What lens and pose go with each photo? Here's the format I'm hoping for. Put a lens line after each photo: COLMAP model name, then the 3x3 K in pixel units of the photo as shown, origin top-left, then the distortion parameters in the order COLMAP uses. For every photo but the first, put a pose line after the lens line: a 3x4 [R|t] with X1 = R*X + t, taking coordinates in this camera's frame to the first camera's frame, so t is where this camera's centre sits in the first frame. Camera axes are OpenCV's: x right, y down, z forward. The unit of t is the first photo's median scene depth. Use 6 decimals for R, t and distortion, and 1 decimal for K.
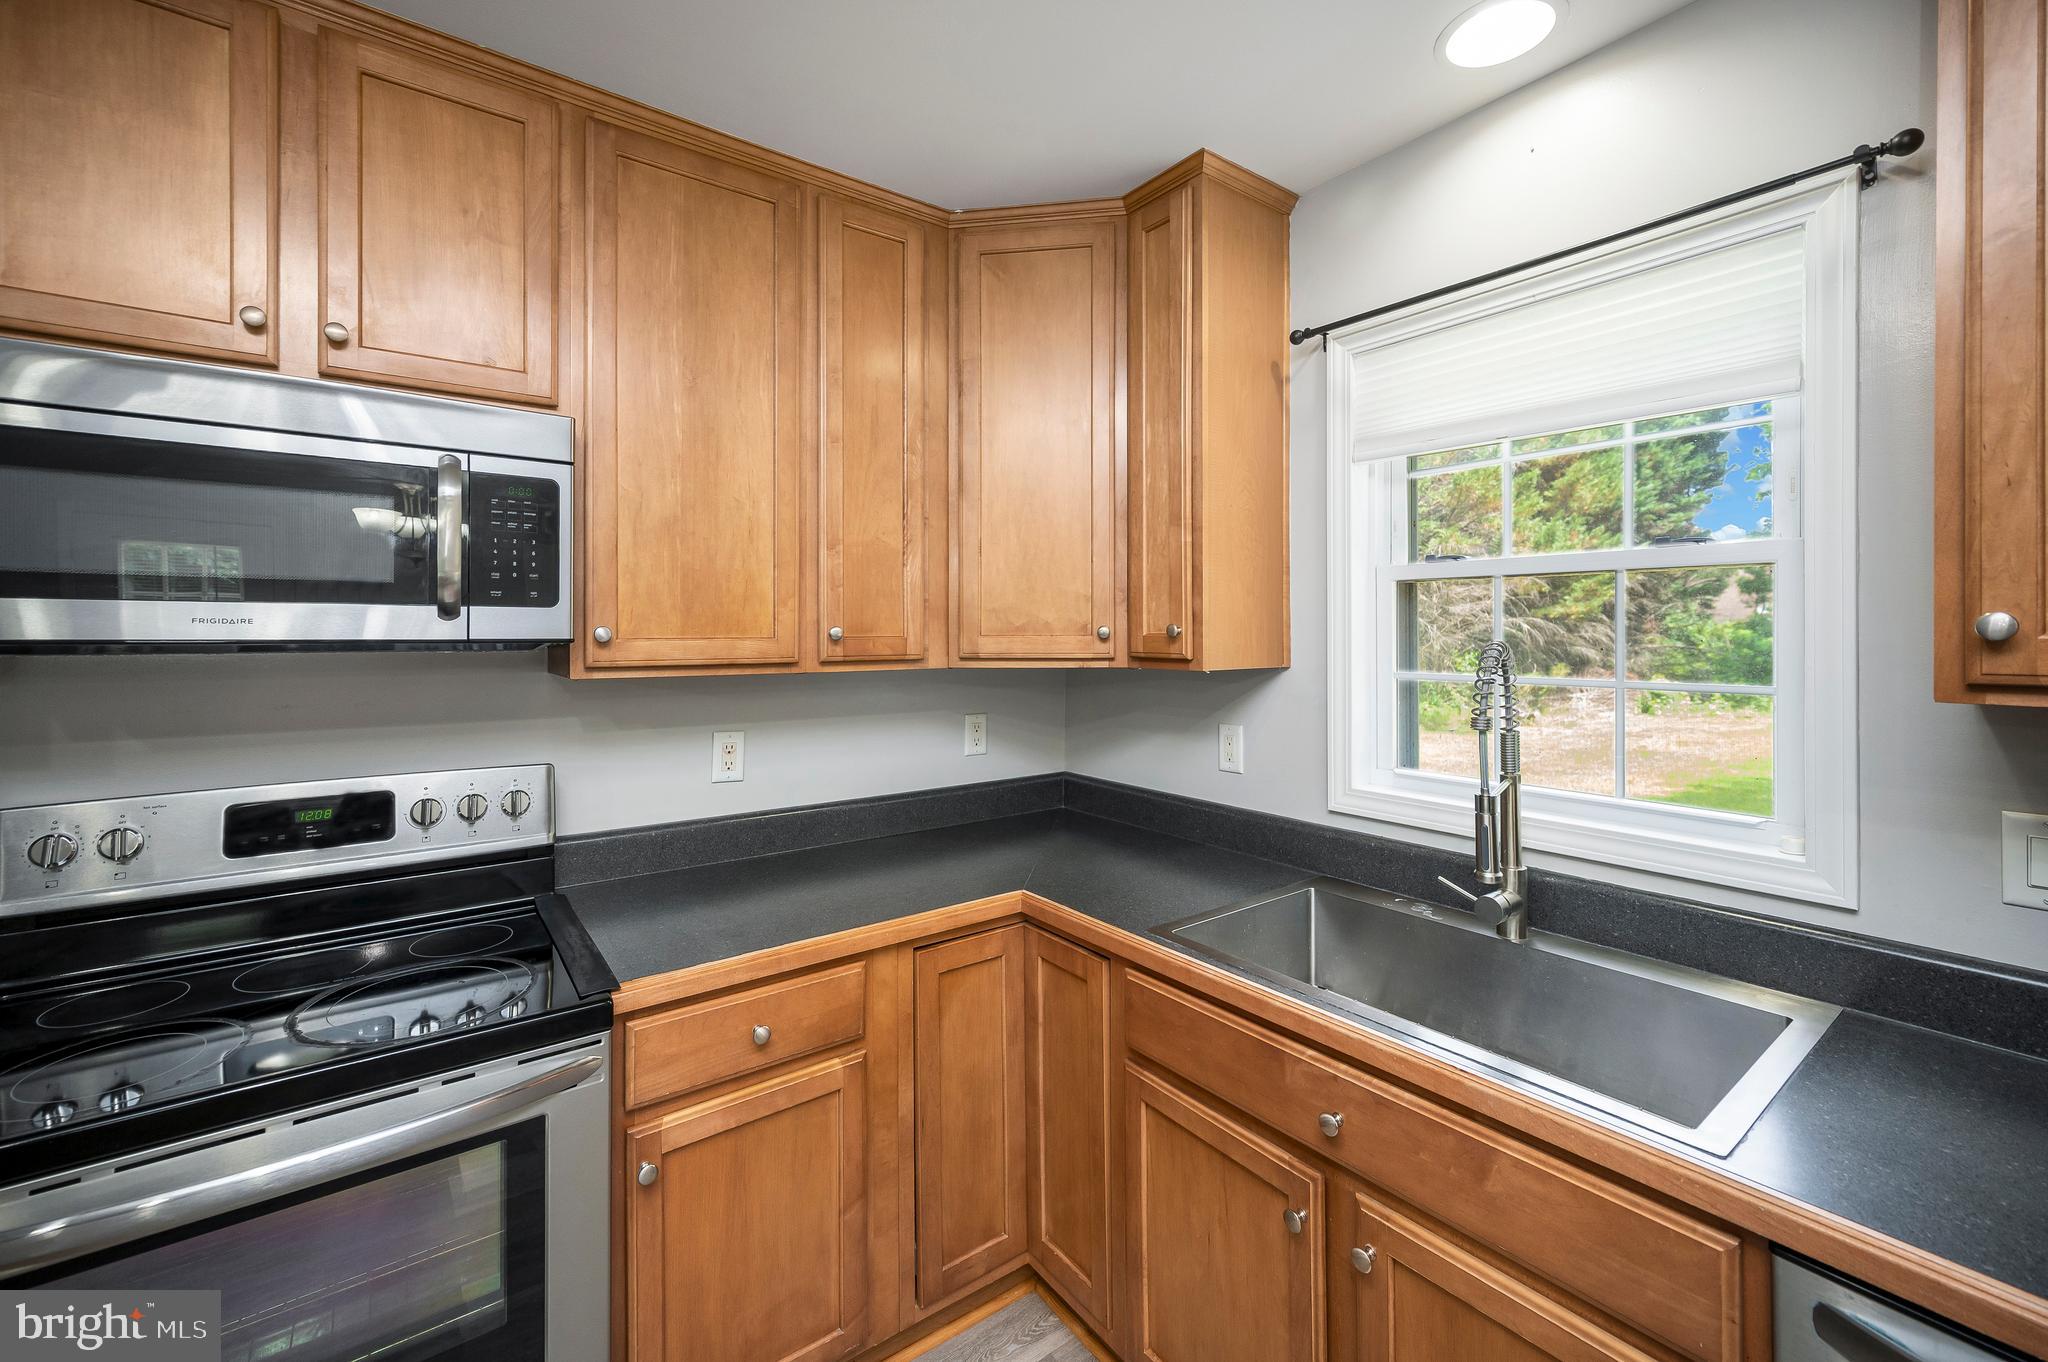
lens RADIAL K [[835.5, 0, 1022.8], [0, 835.5, 635.7], [0, 0, 1]] dist [0.001873, -0.001147]
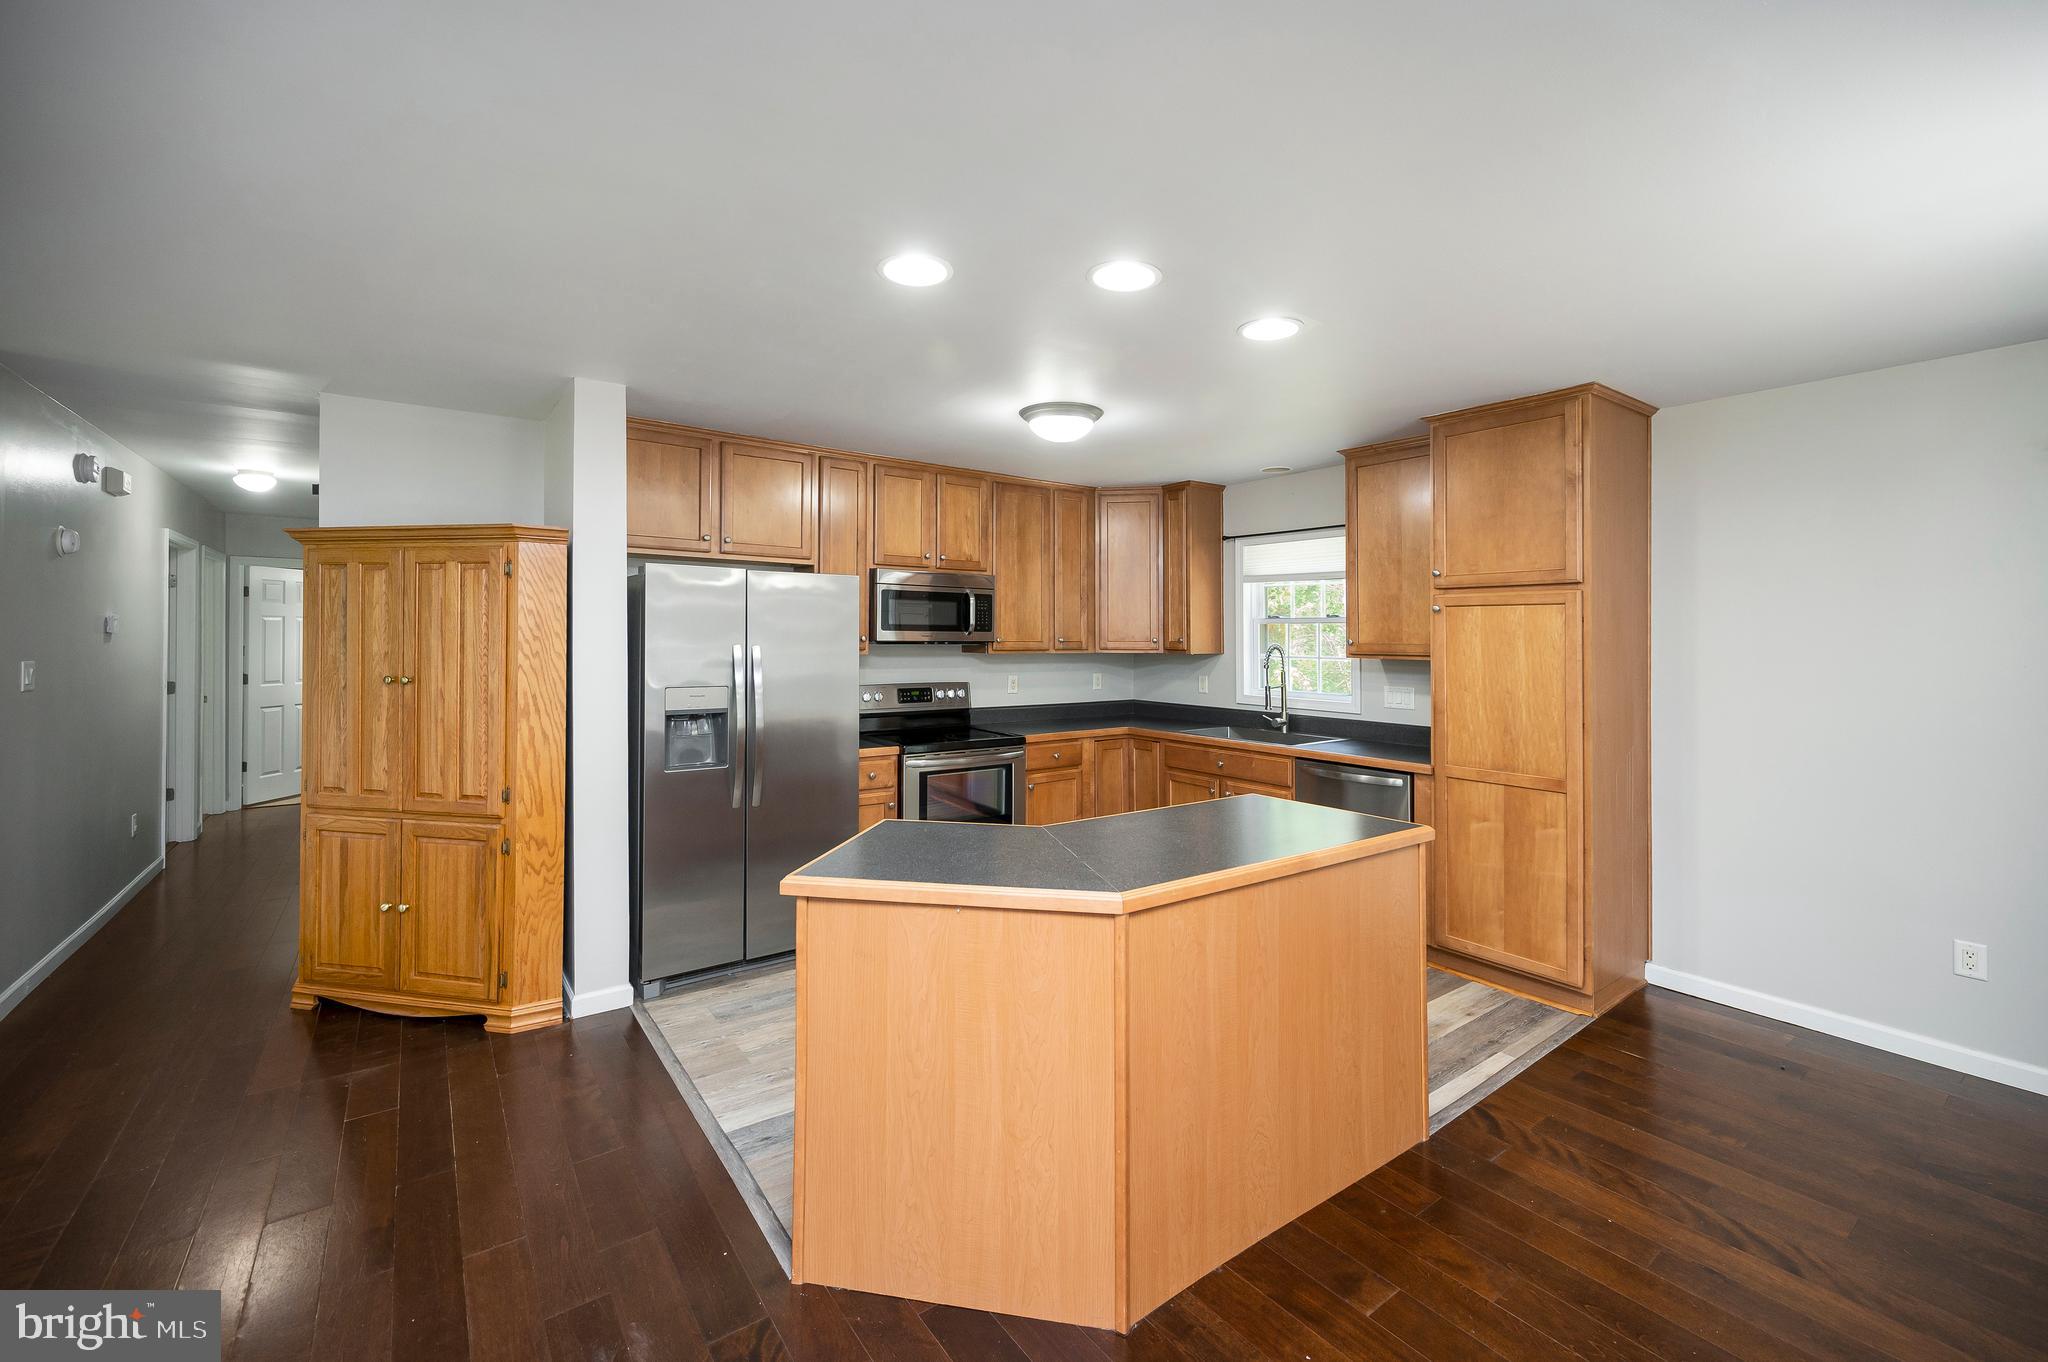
lens RADIAL K [[835.5, 0, 1016.9], [0, 835.5, 644.1], [0, 0, 1]] dist [0.001873, -0.001147]
pose [[0.999972, 0.005928, 0.004569, -0.440004], [-0.005956, 0.999962, 0.006318, -0.006012], [-0.004531, -0.006345, 0.999970, -2.095480]]
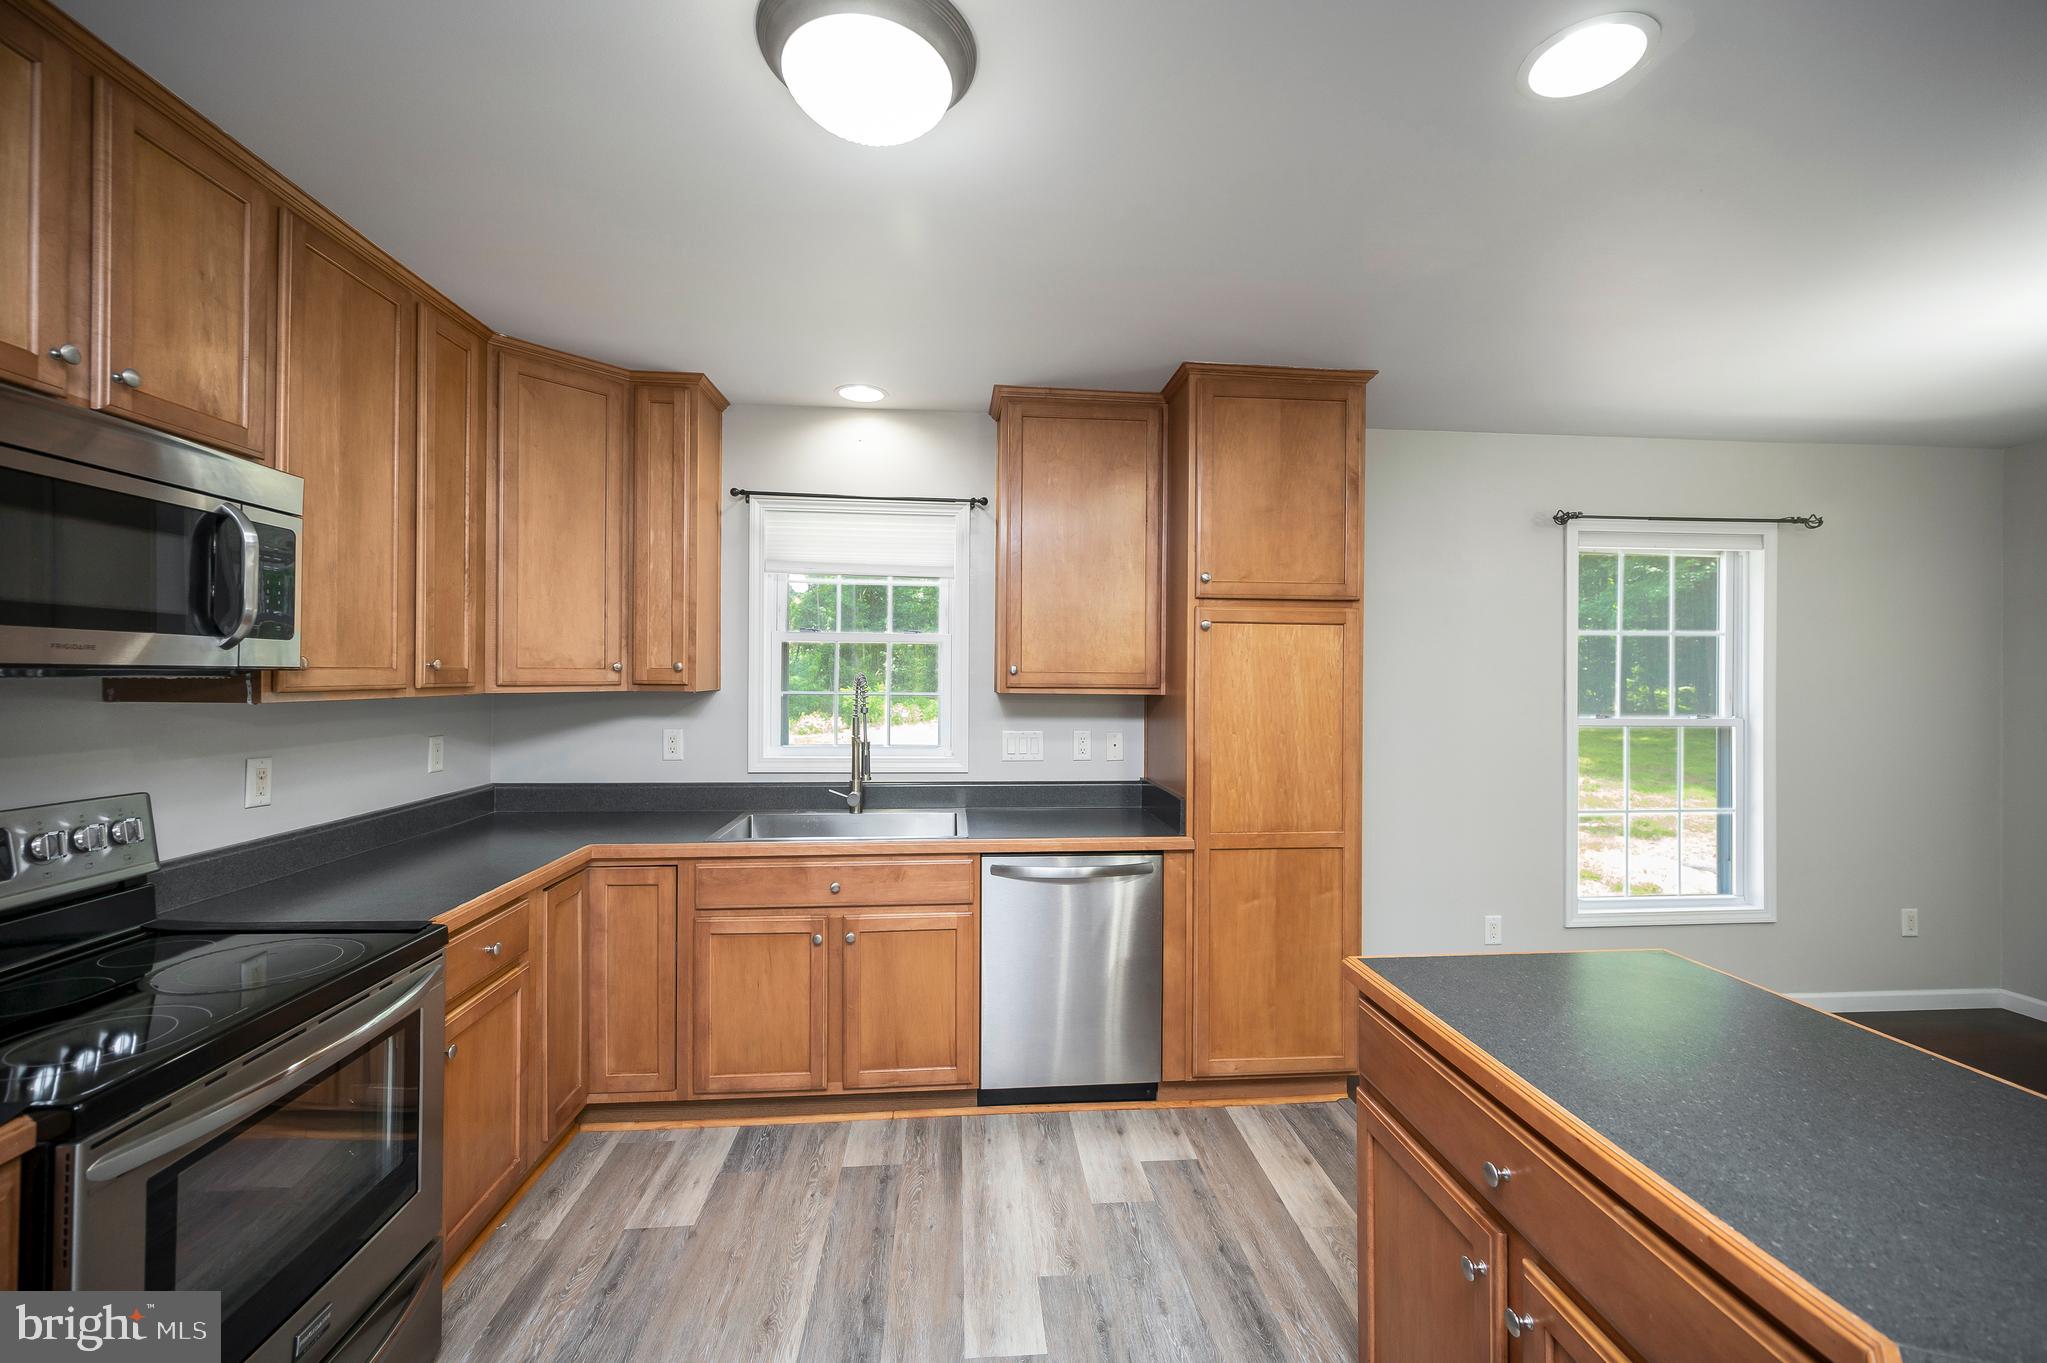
lens RADIAL K [[831.6, 0, 1014.1], [0, 831.6, 678.1], [0, 0, 1]] dist [0.006436, 0.000309]
pose [[0.529658, -0.000145, 0.848211, -0.905298], [-0.006644, 0.999969, 0.004319, 0.006324], [-0.848185, -0.007923, 0.529640, -0.421635]]
